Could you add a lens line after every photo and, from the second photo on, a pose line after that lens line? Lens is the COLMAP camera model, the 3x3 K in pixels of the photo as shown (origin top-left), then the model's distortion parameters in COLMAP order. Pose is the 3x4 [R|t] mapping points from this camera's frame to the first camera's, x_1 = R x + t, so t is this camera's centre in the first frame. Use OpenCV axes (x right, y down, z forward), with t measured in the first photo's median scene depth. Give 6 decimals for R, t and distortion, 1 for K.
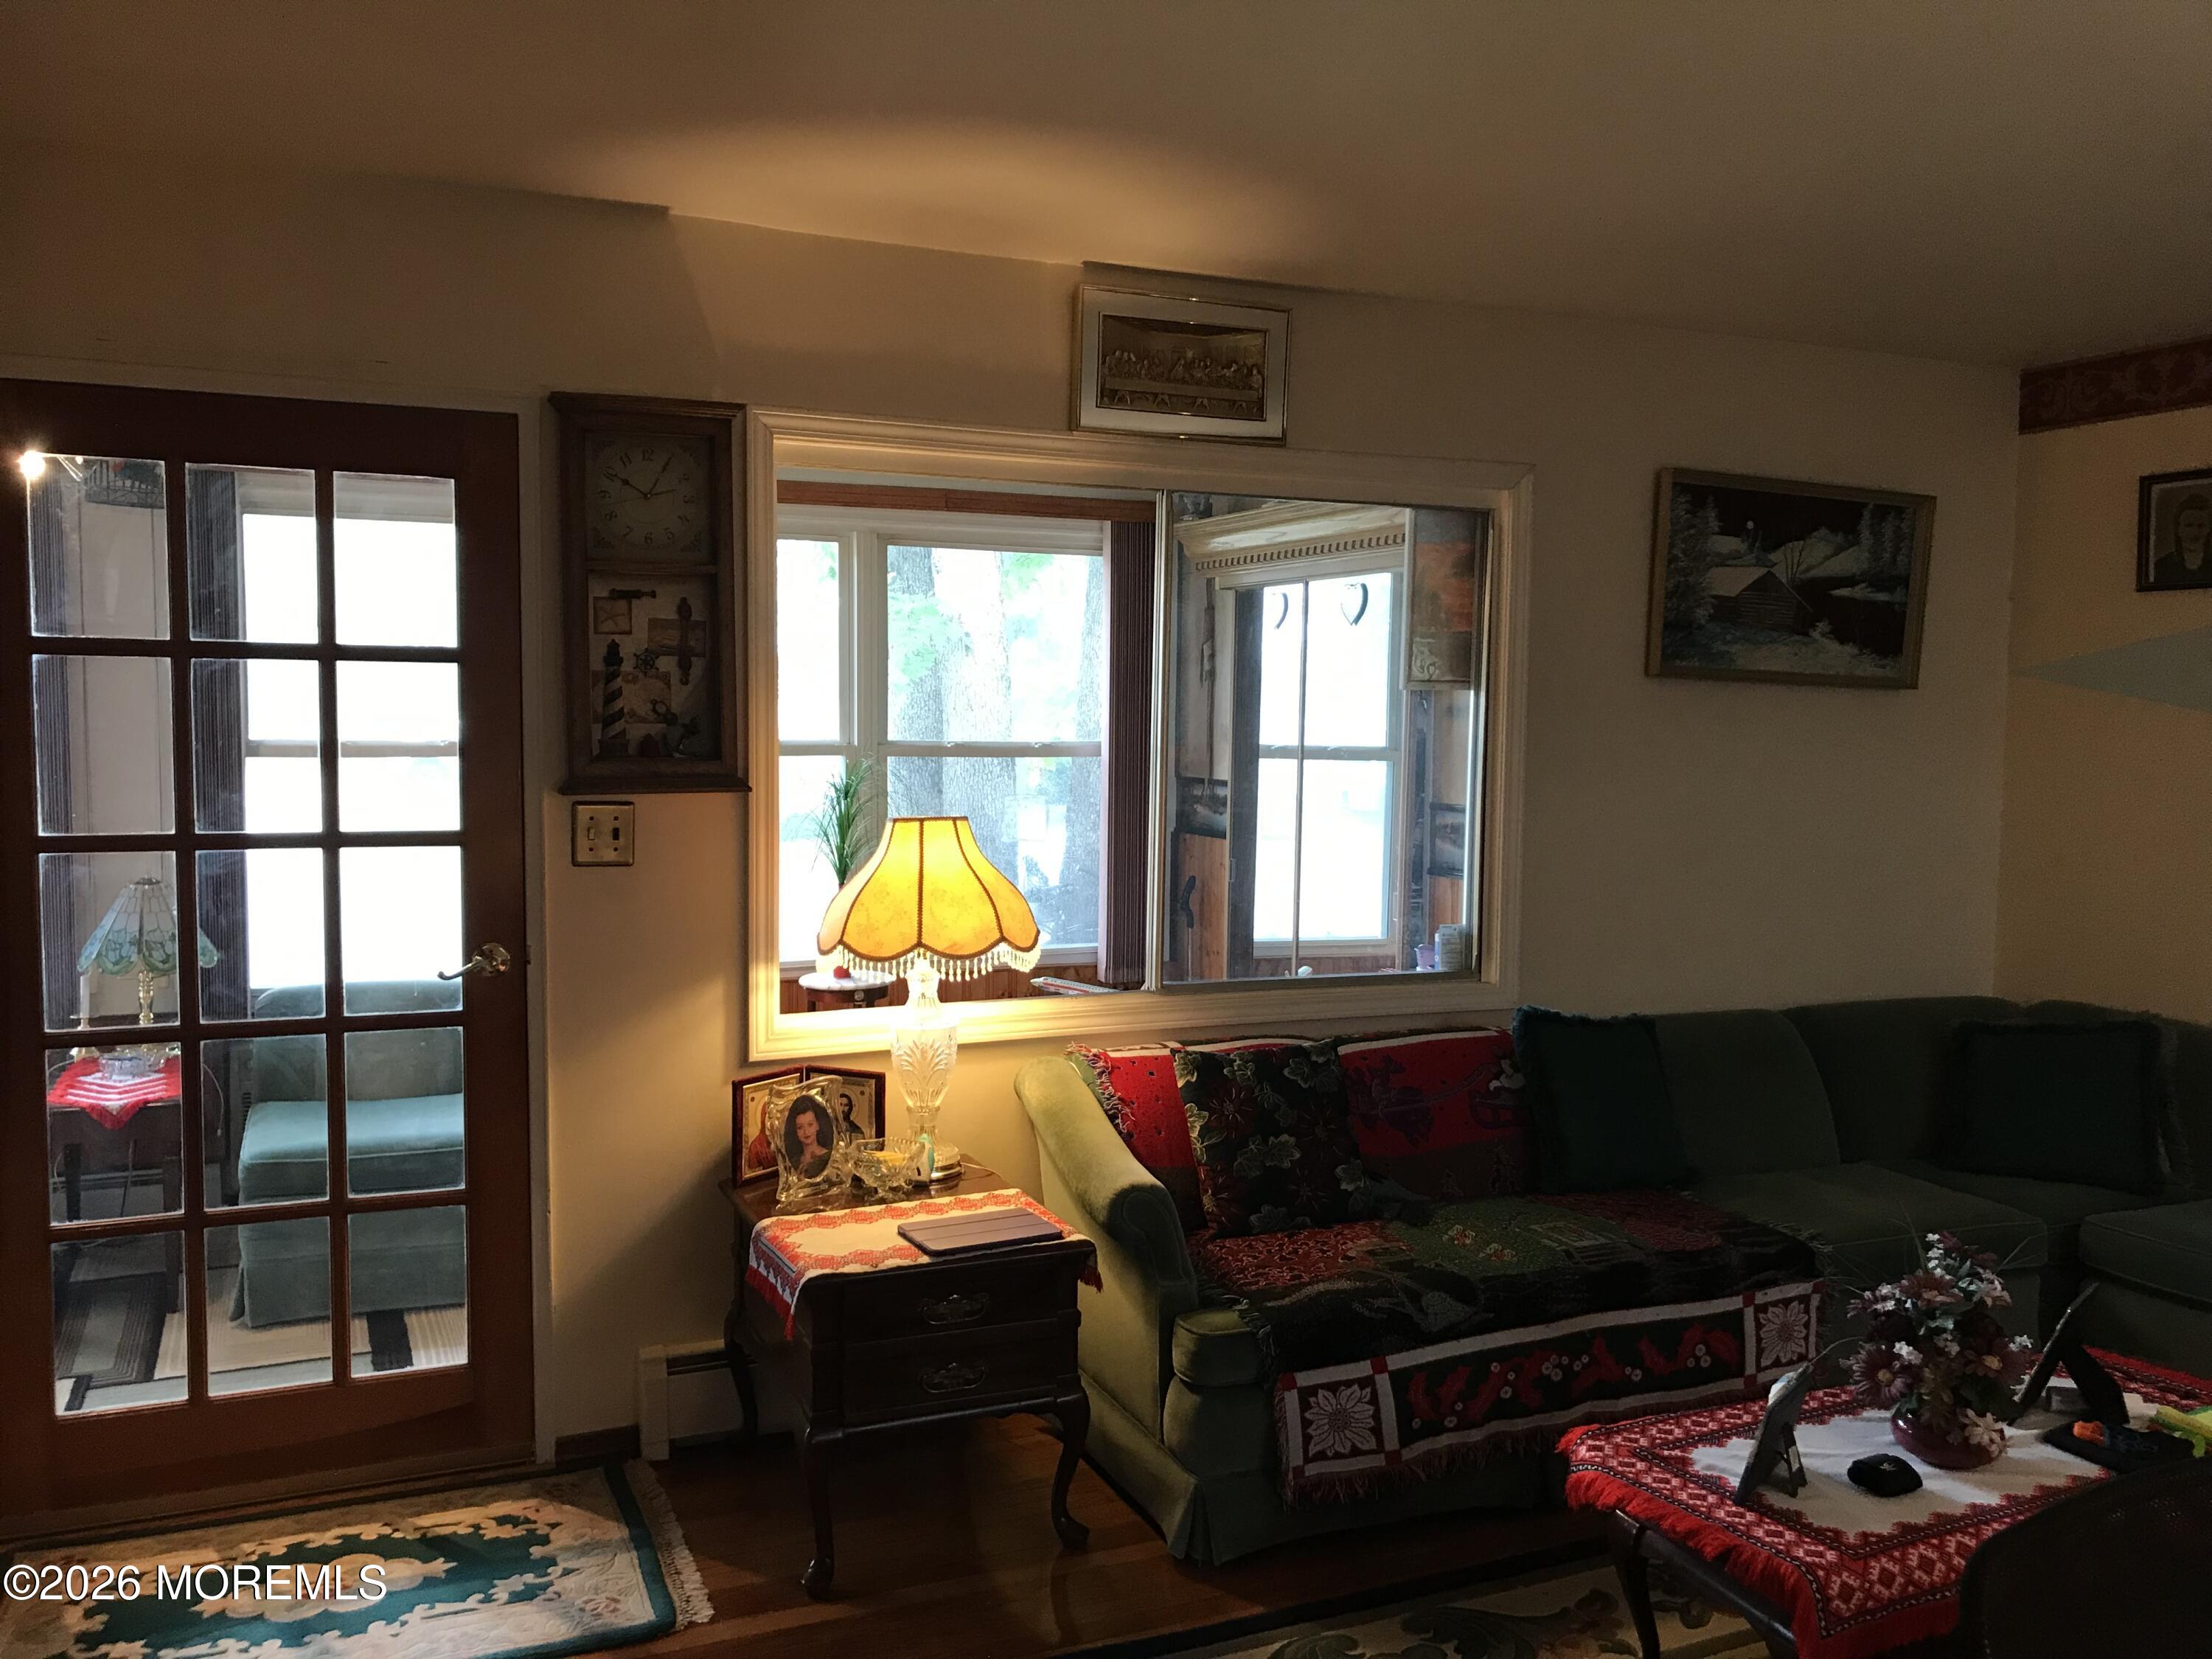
lens RADIAL K [[1791.4, 0, 1106.0], [0, 1791.4, 829.5], [0, 0, 1]] dist [0.167273, -0.258339]
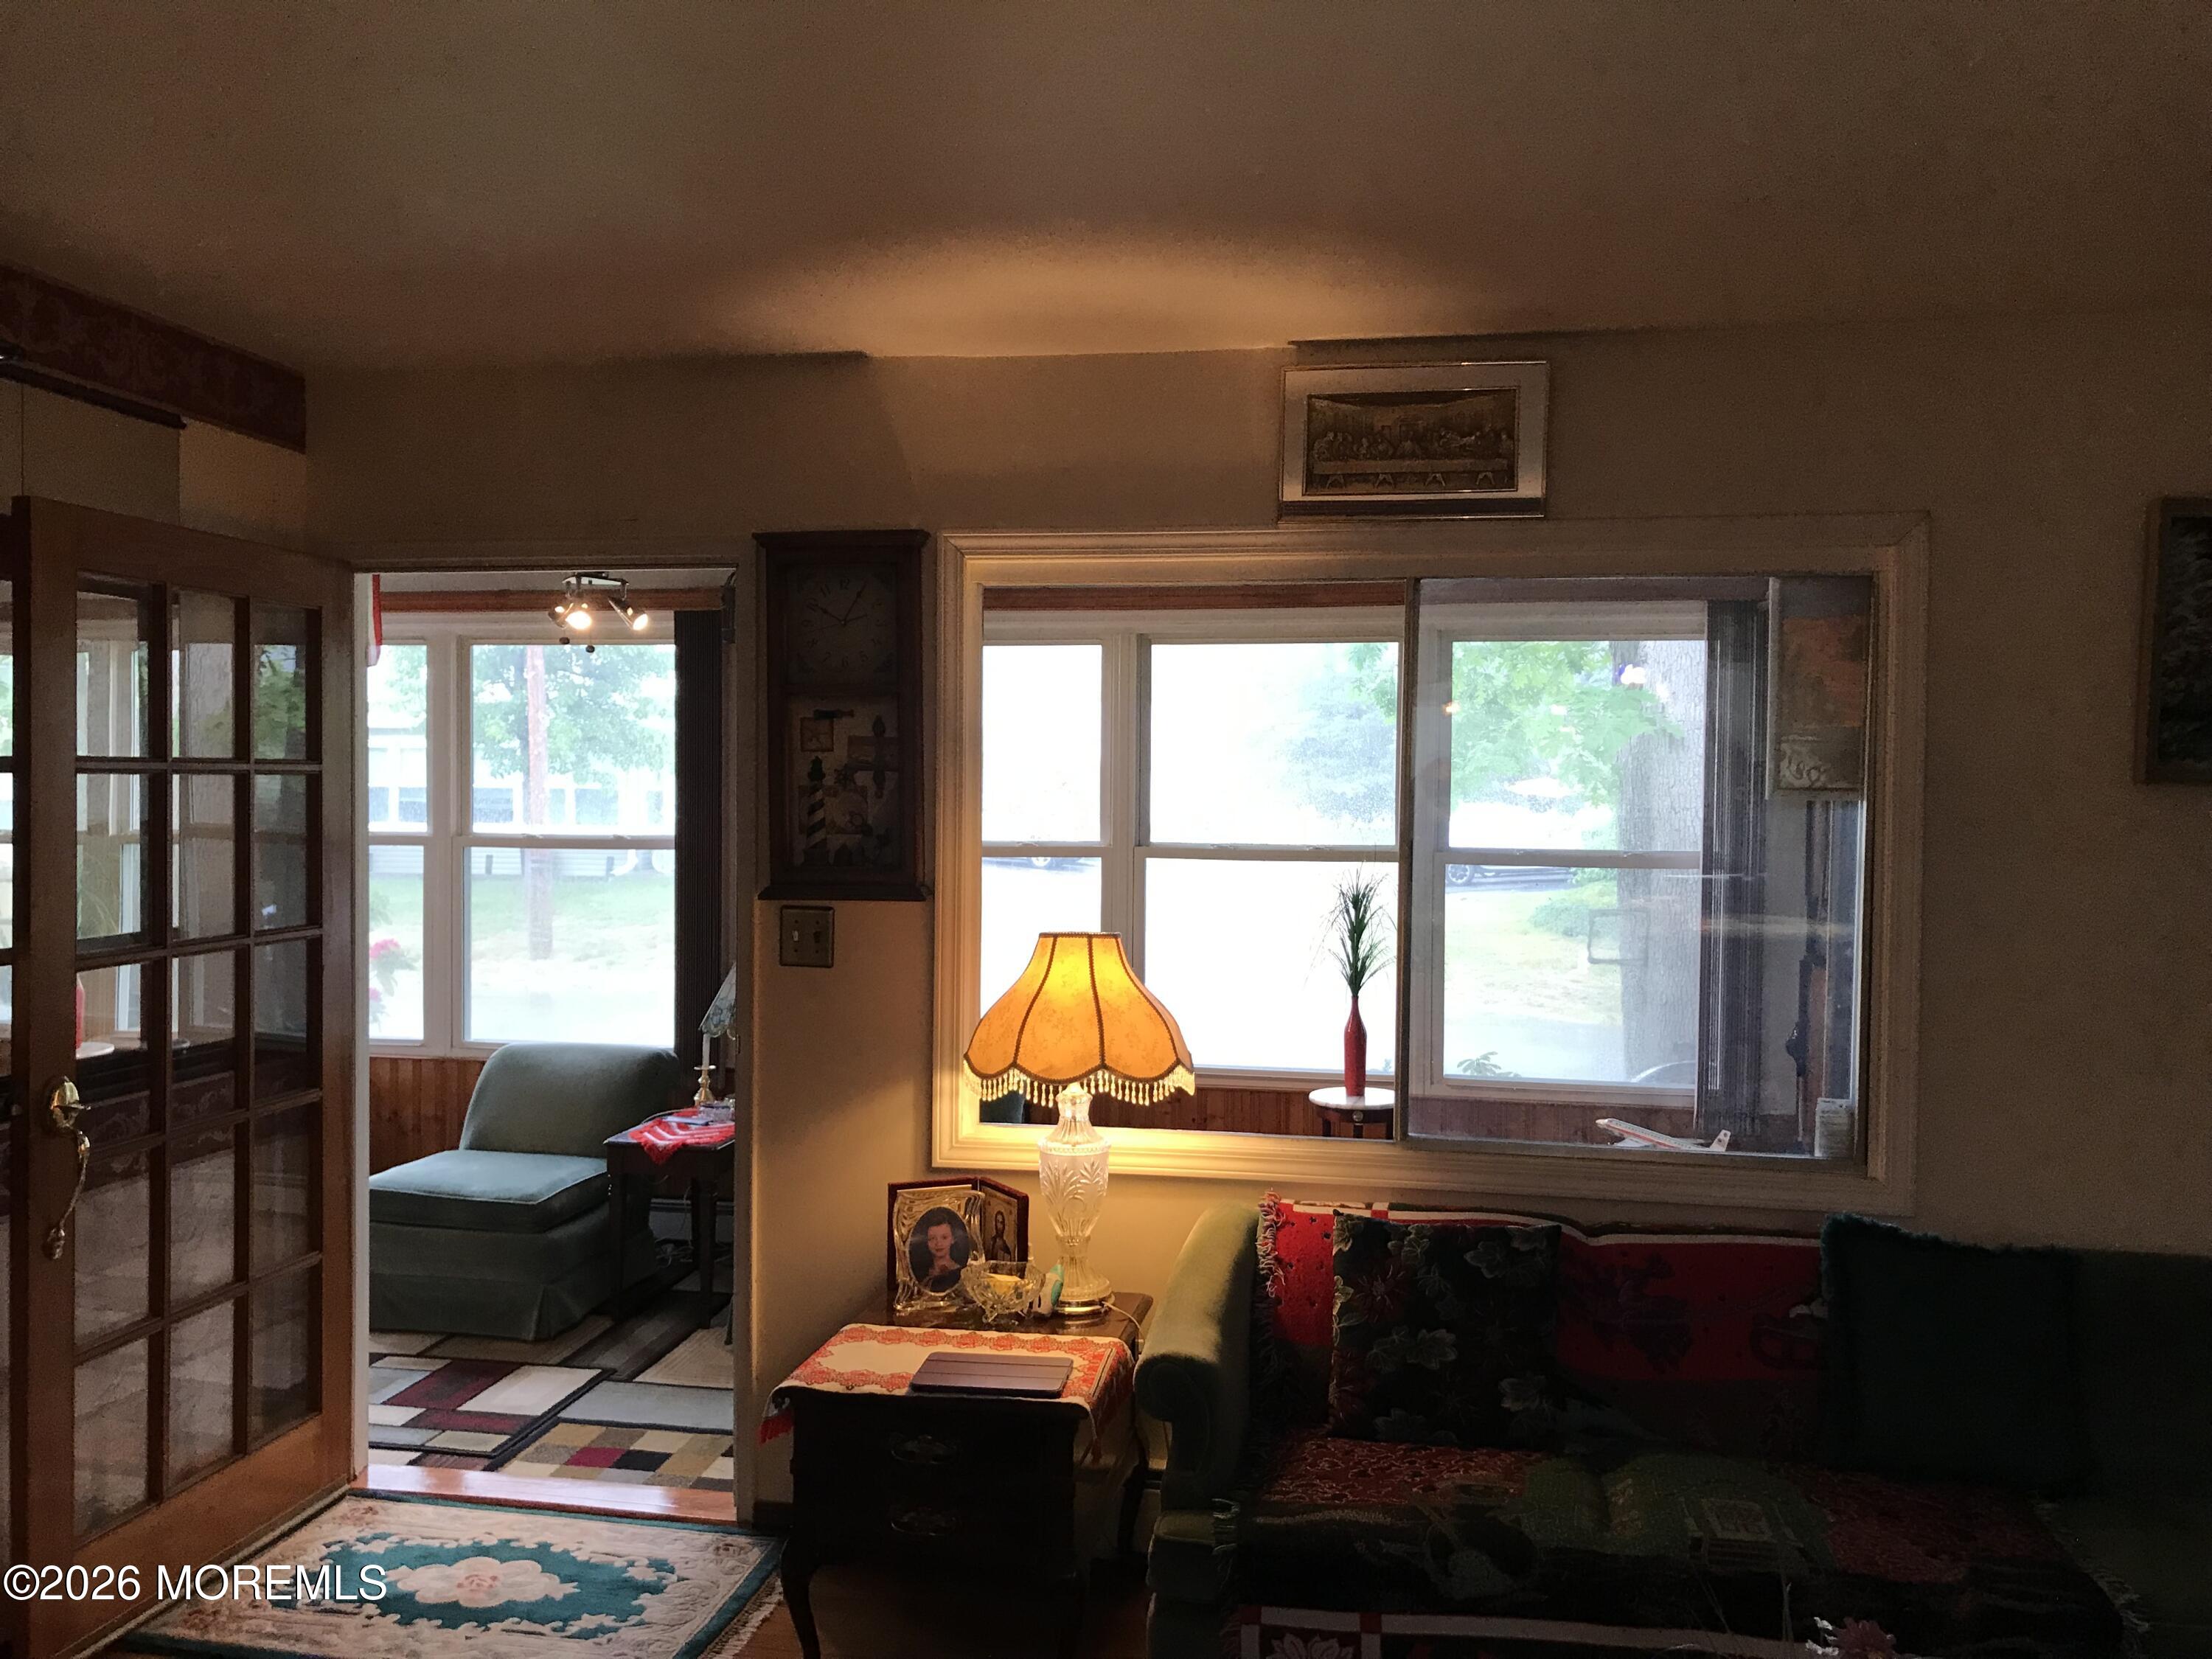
lens RADIAL K [[1814.7, 0, 1106.0], [0, 1814.7, 829.5], [0, 0, 1]] dist [0.118573, -0.194169]
pose [[0.832093, 0.010577, -0.554535, 0.464616], [-0.039430, 0.998417, -0.040122, -0.024645], [0.553232, 0.055250, 0.831193, 0.197309]]
